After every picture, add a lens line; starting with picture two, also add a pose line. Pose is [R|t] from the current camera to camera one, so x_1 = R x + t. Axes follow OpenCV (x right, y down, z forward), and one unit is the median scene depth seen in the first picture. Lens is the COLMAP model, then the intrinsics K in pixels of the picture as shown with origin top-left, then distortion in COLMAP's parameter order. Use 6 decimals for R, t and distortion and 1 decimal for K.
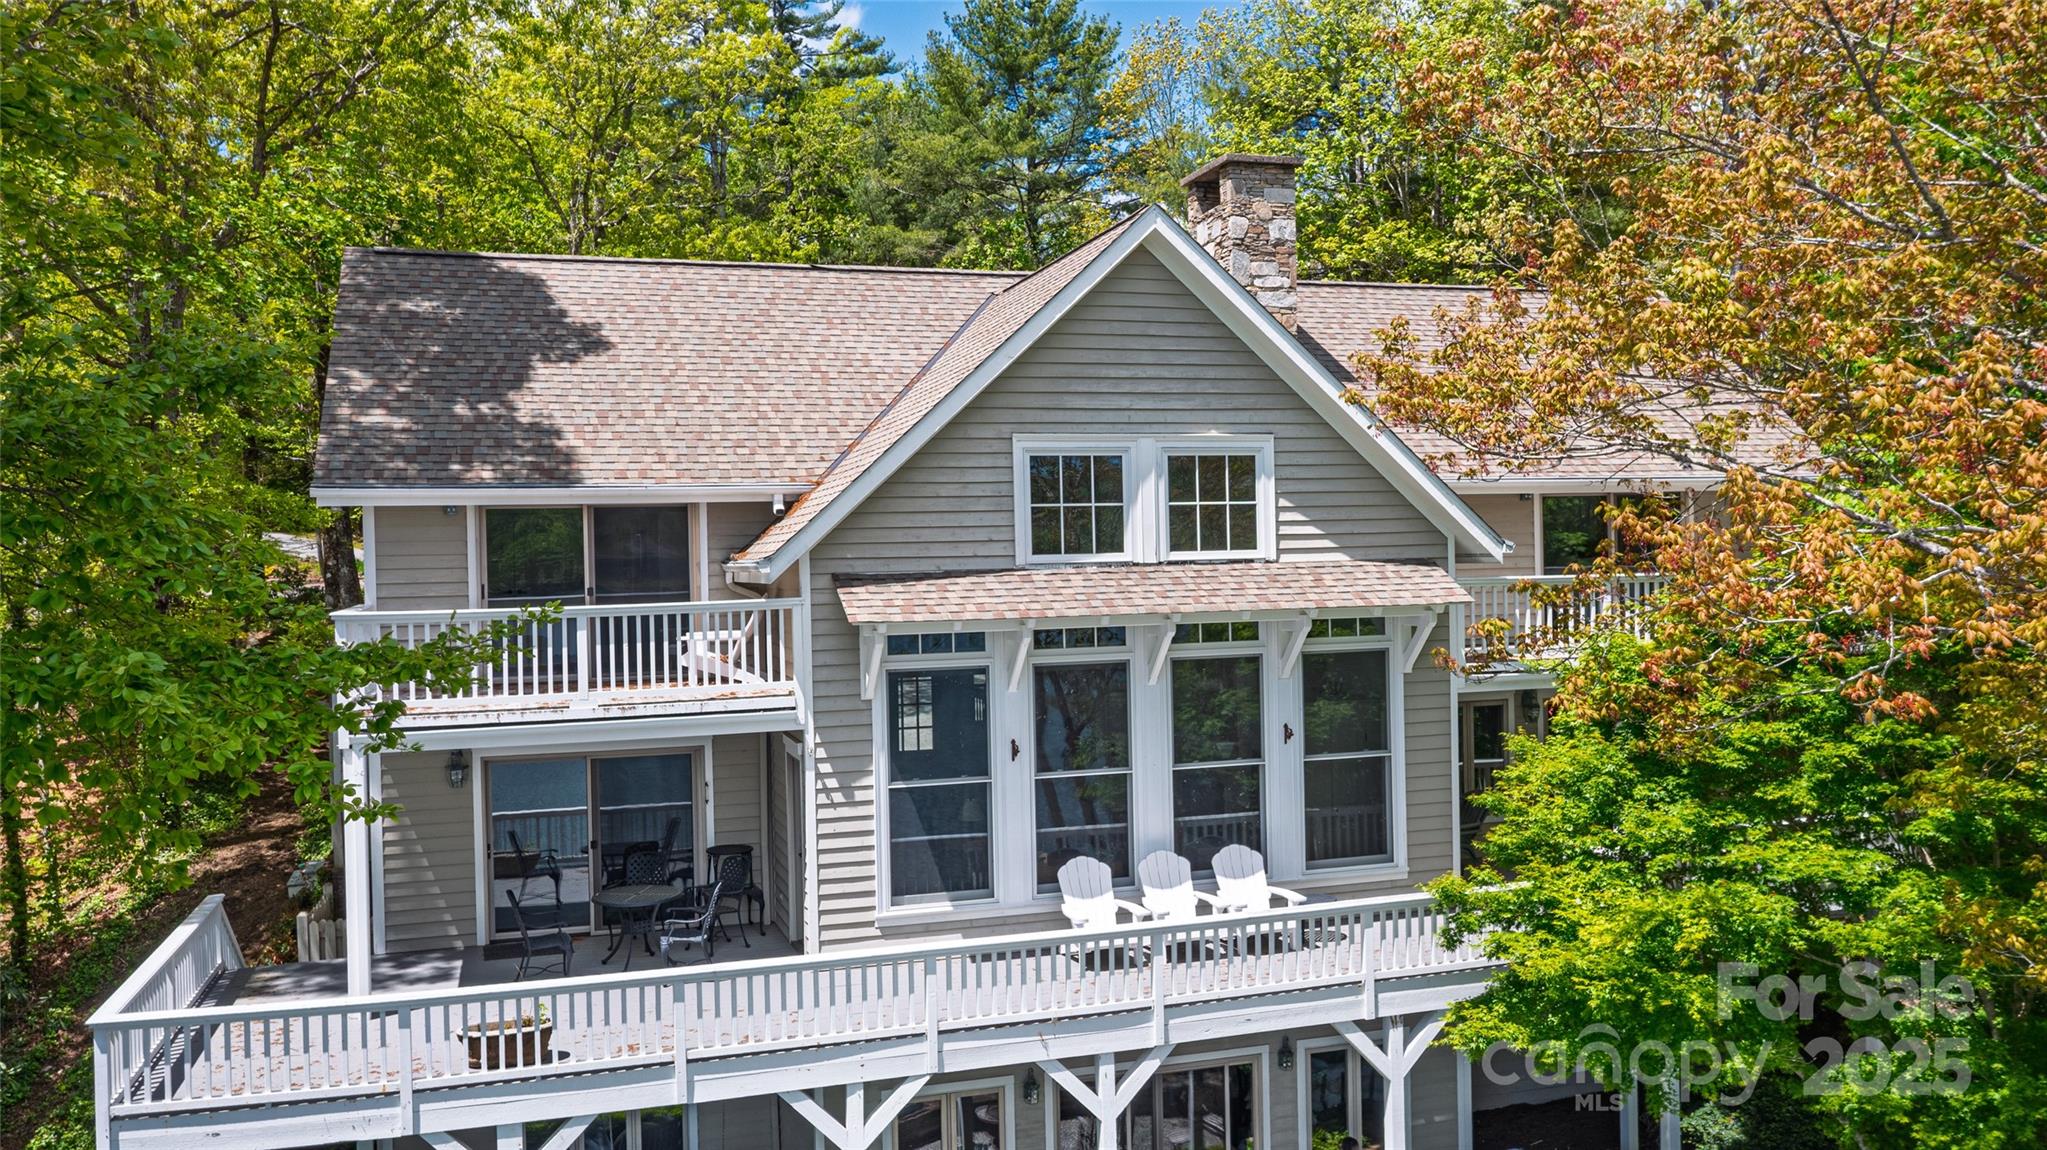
lens RADIAL K [[1598.9, 0, 982.1], [0, 1598.9, 574.3], [0, 0, 1]] dist [-0.028019, 0.004991]
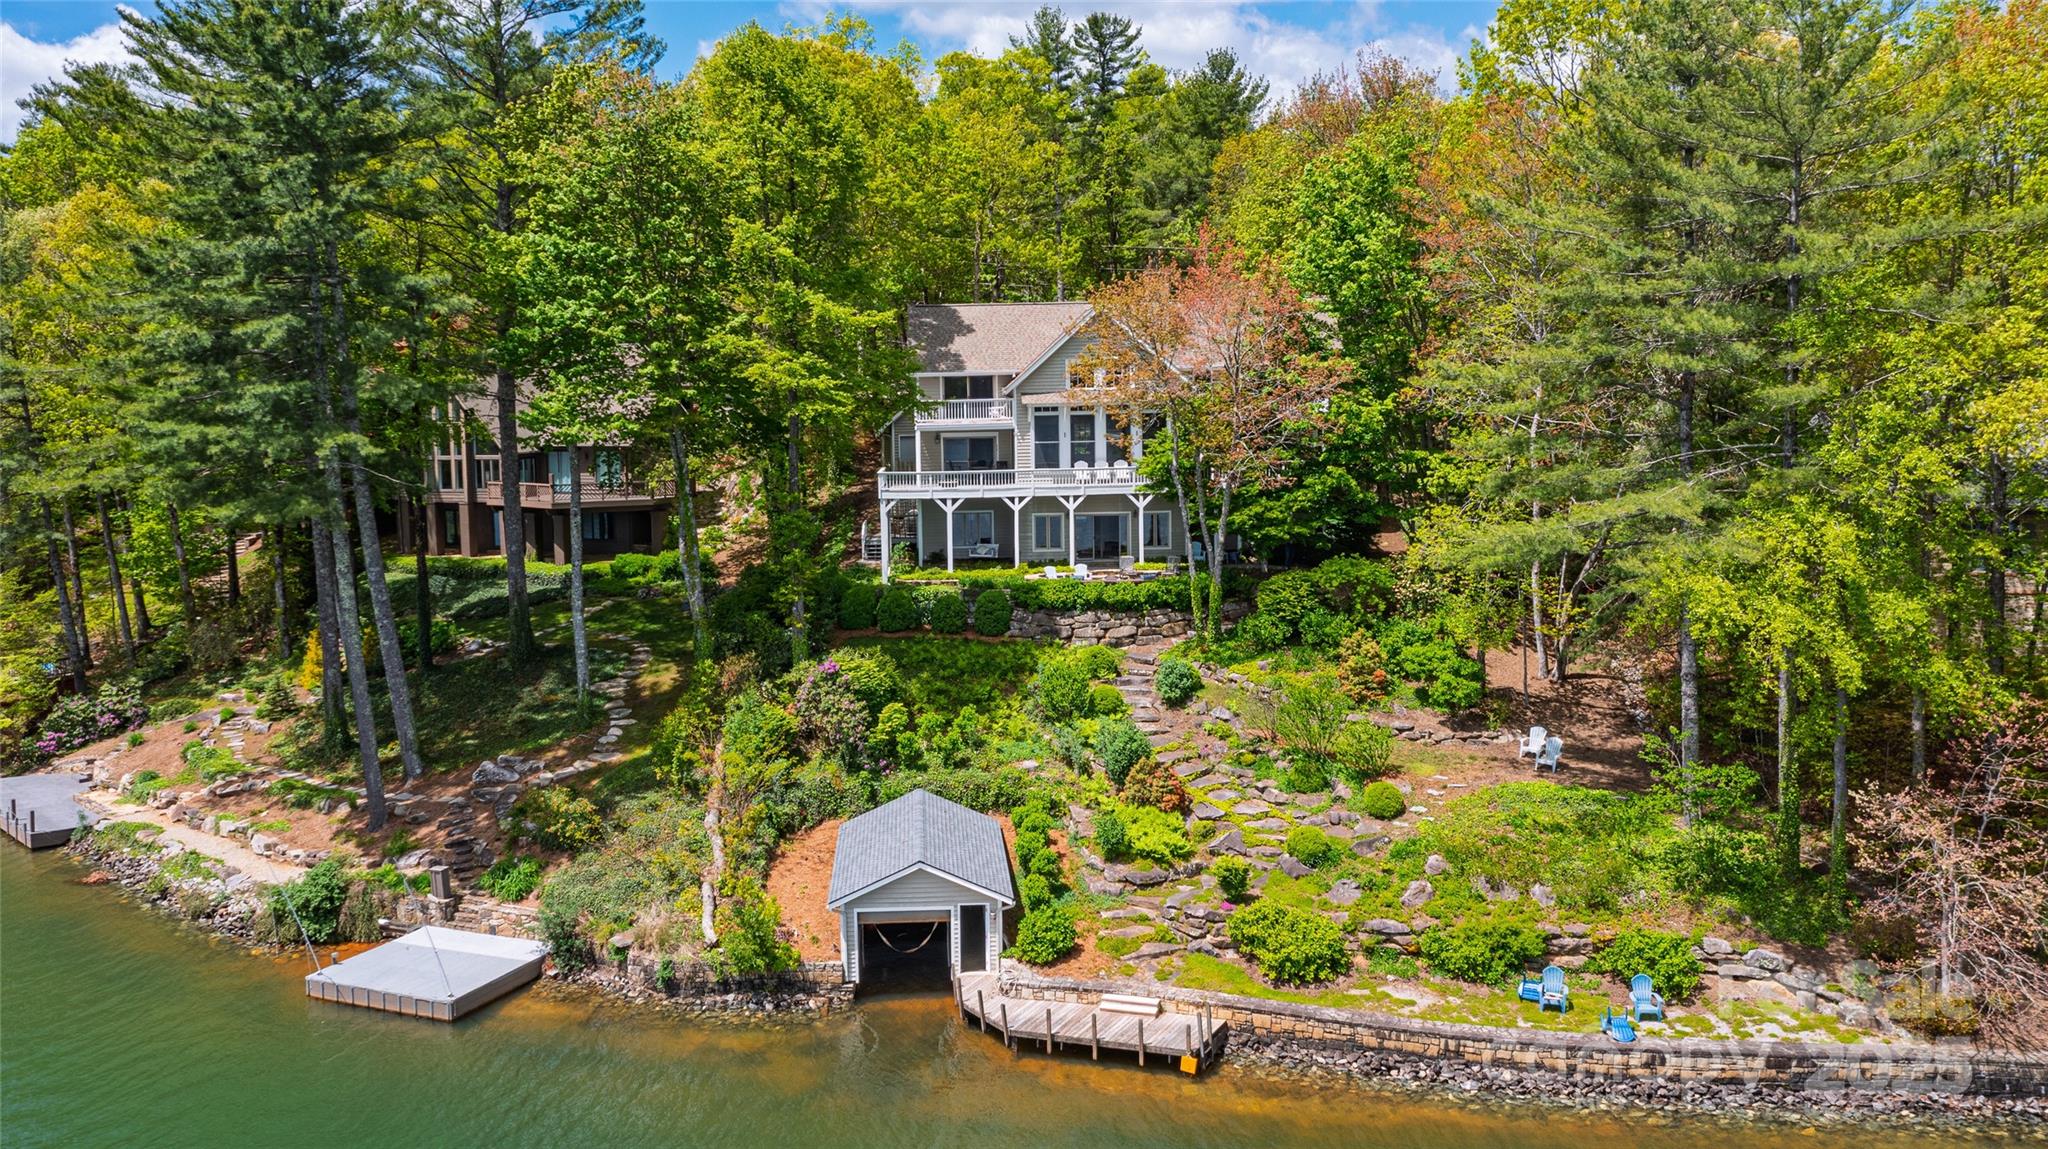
lens RADIAL K [[1619.2, 0, 910.2], [0, 1619.2, 551.8], [0, 0, 1]] dist [-0.005941, -0.000002]
pose [[0.954581, 0.033966, -0.296010, 0.917550], [-0.002176, 0.994249, 0.107072, -0.039176], [0.297944, -0.101564, 0.949165, -3.245201]]
